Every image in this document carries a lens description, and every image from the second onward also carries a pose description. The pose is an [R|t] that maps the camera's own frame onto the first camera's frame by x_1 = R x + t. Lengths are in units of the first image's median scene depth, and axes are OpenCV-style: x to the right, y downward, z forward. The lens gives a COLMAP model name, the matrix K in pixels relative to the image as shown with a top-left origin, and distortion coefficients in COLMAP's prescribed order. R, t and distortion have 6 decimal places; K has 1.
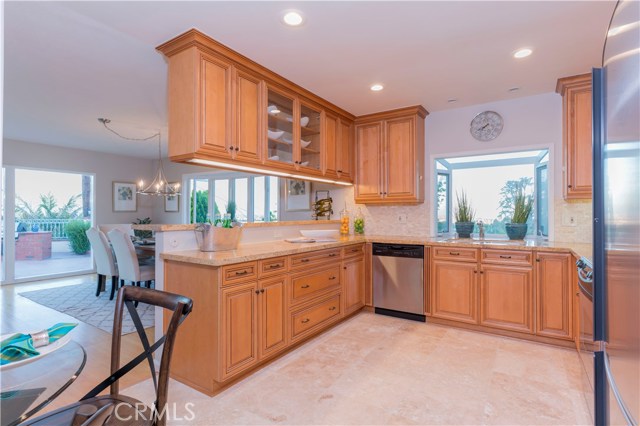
lens RADIAL K [[325.1, 0, 320.7], [0, 325.1, 213.2], [0, 0, 1]] dist [0.000377, 0.000835]
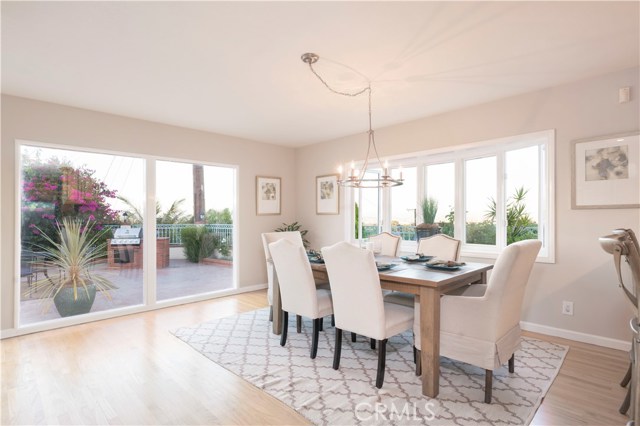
lens RADIAL K [[325.1, 0, 320.8], [0, 325.1, 215.1], [0, 0, 1]] dist [0.000377, 0.000835]
pose [[0.979569, -0.007615, -0.200964, -0.636648], [0.006019, 0.999945, -0.008551, 0.008403], [0.201018, 0.007166, 0.979561, 0.509411]]
